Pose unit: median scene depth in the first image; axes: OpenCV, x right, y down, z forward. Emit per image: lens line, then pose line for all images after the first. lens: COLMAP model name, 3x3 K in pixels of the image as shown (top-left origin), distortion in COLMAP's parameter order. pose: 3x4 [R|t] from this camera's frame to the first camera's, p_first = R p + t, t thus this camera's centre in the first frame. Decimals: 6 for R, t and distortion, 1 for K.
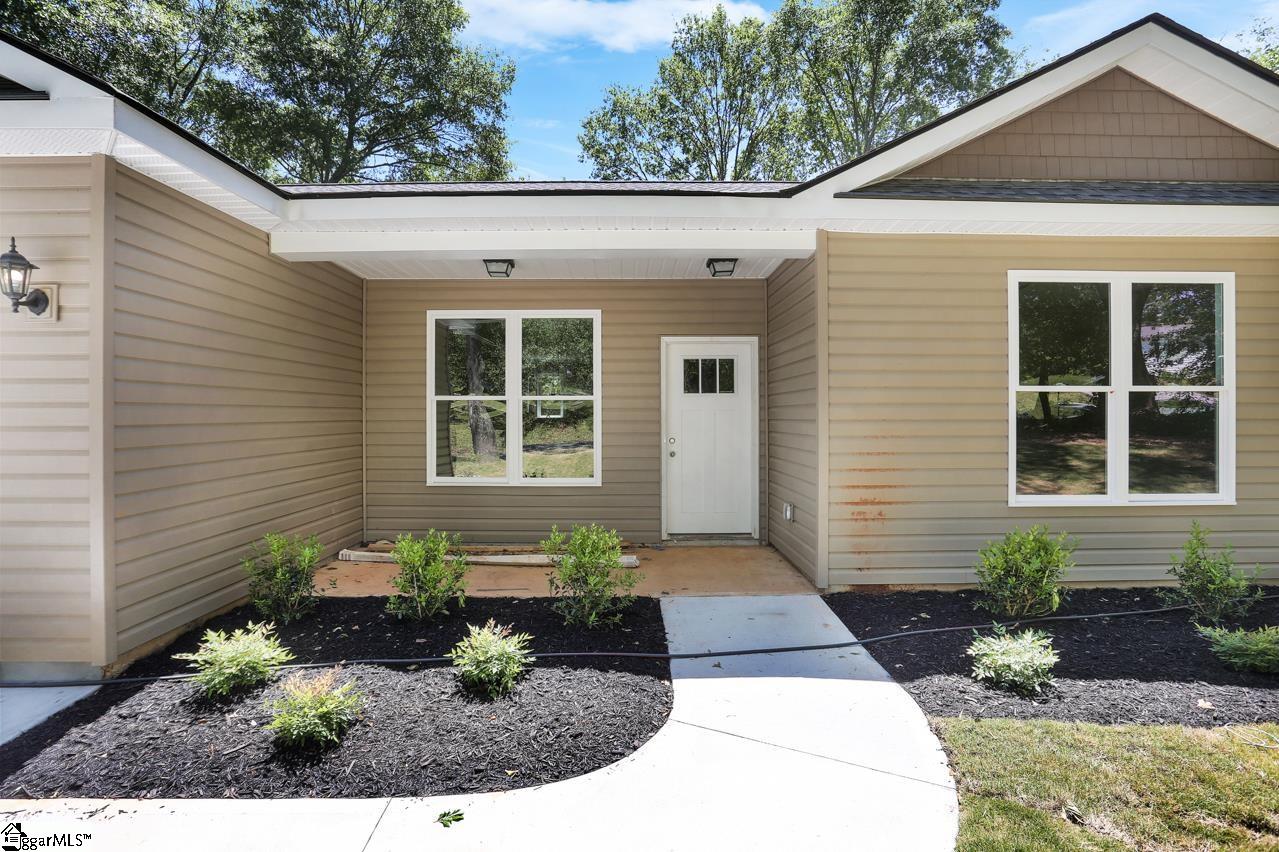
lens RADIAL K [[646.9, 0, 639.5], [0, 646.9, 426.0], [0, 0, 1]] dist [-0.053457, 0.029832]
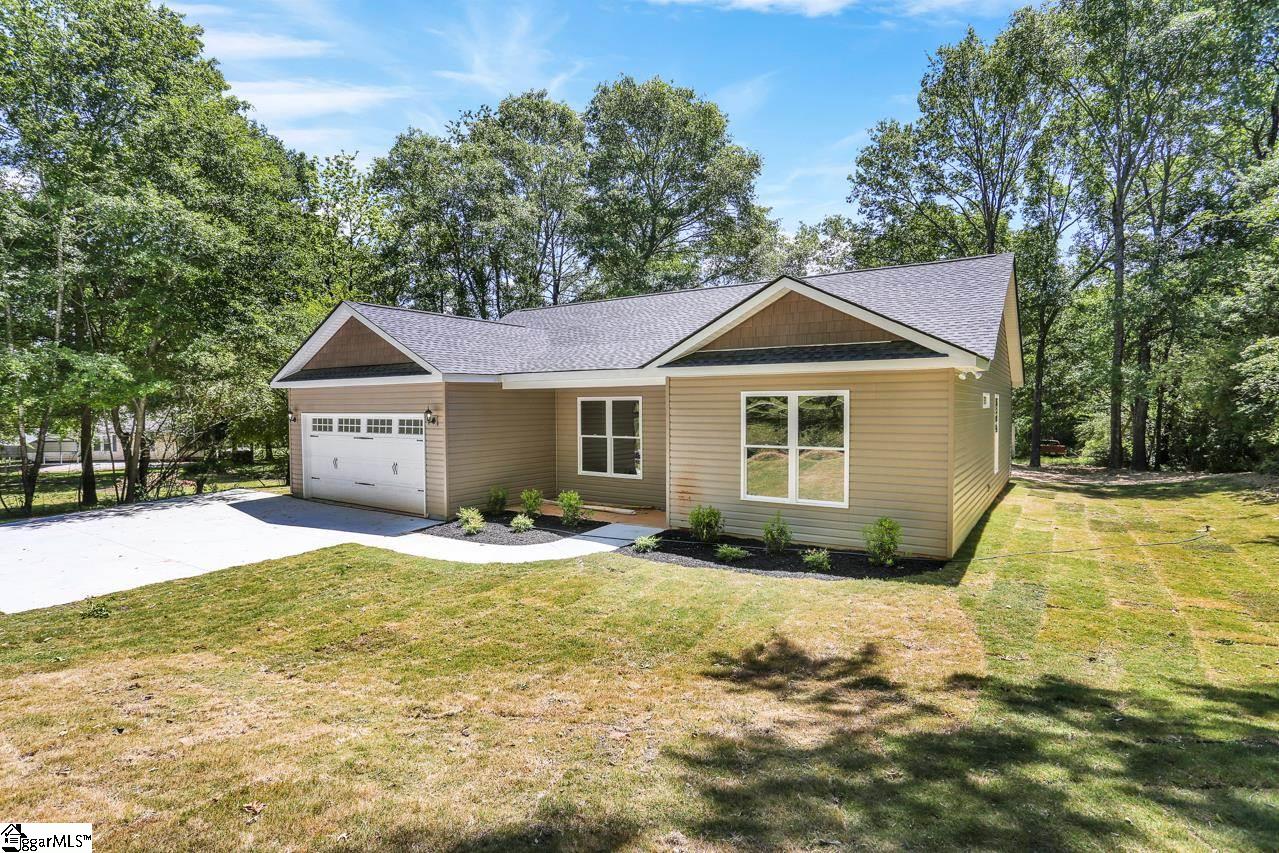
lens RADIAL K [[619.2, 0, 629.3], [0, 619.2, 427.5], [0, 0, 1]] dist [-0.010411, -0.000007]
pose [[0.806934, 0.017386, -0.590386, 1.073683], [-0.006047, 0.999757, 0.021176, -0.116110], [0.590611, -0.013518, 0.806843, -0.661910]]
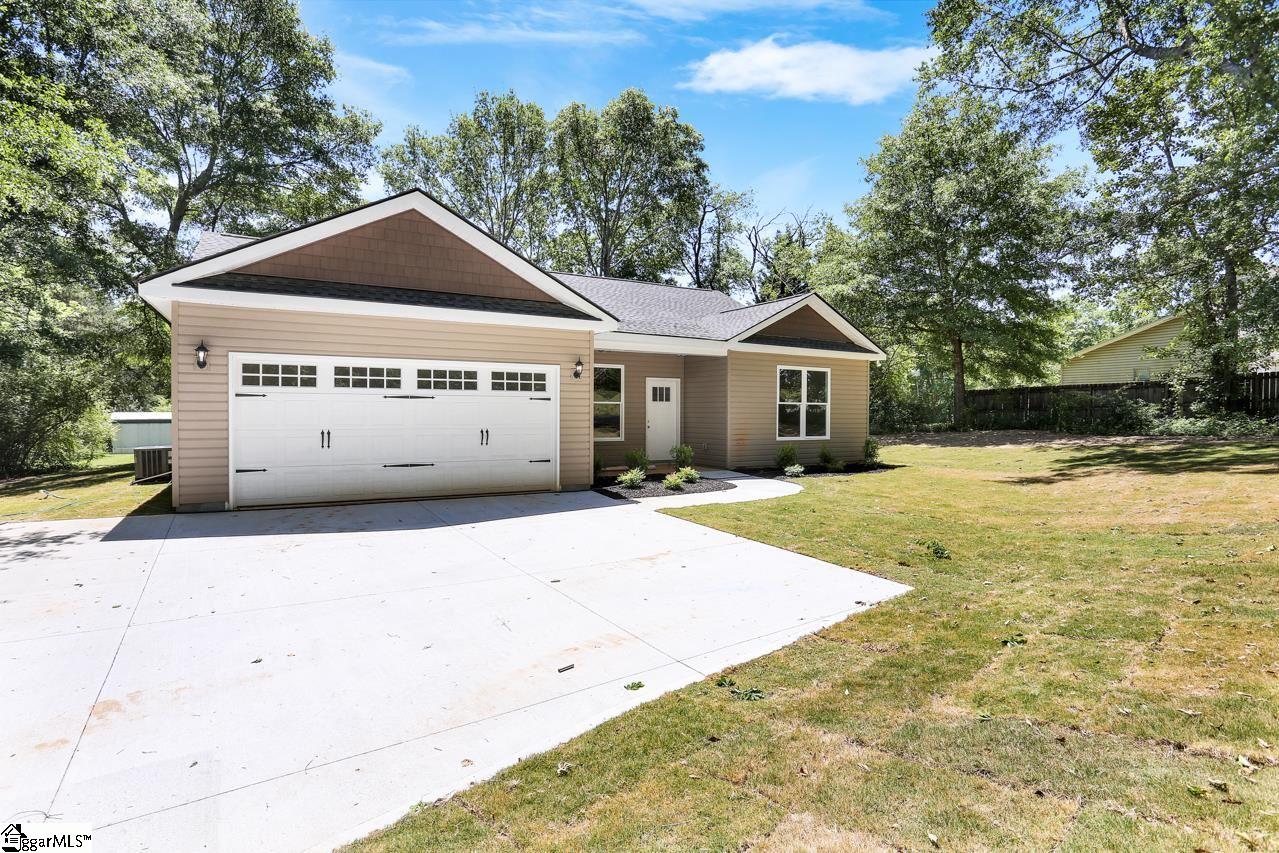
lens RADIAL K [[646.9, 0, 639.5], [0, 646.9, 426.5], [0, 0, 1]] dist [-0.053457, 0.029832]
pose [[0.875851, -0.005201, 0.482554, -1.112772], [0.012528, 0.999850, -0.011961, 0.059415], [-0.482420, 0.016522, 0.875784, -1.039580]]
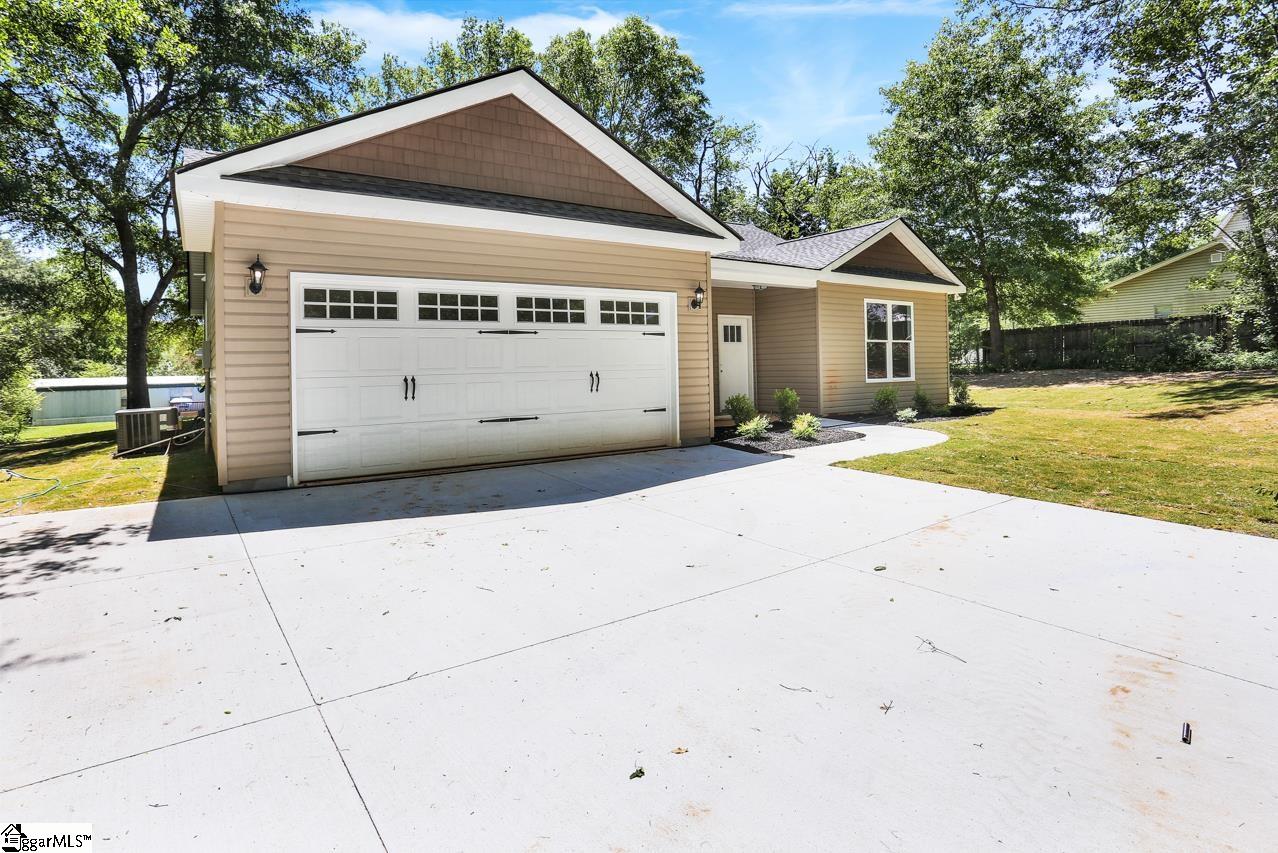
lens RADIAL K [[665.3, 0, 643.2], [0, 665.3, 369.6], [0, 0, 1]] dist [-0.062348, 0.032581]
pose [[0.835929, -0.017578, 0.548556, -1.312560], [0.040455, 0.998742, -0.029644, 0.078996], [-0.547344, 0.046972, 0.835588, -0.624927]]
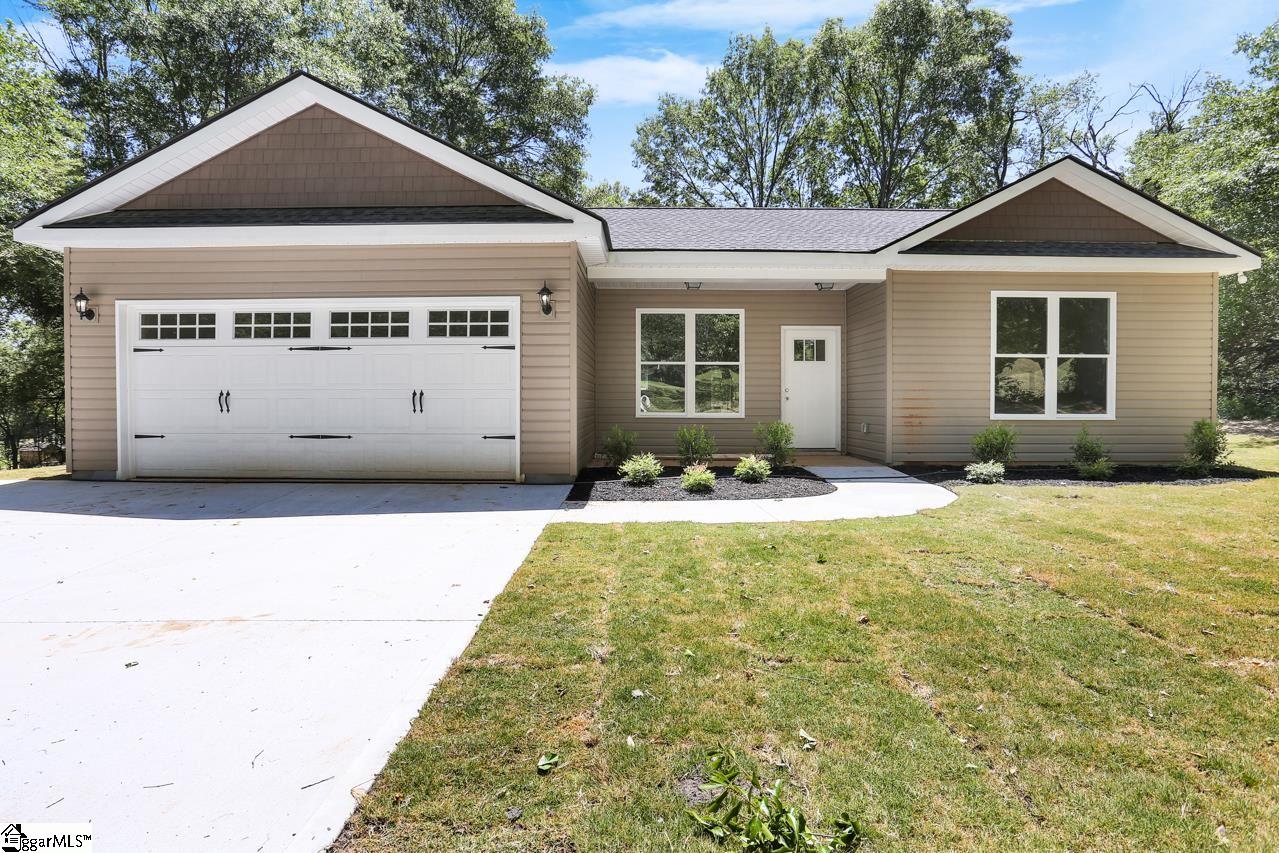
lens RADIAL K [[644.7, 0, 639.6], [0, 644.7, 419.0], [0, 0, 1]] dist [-0.066042, 0.029521]
pose [[0.999678, 0.003756, -0.025077, -0.279767], [-0.003451, 0.999919, 0.012211, 0.076549], [0.025121, -0.012120, 0.999611, -0.615539]]
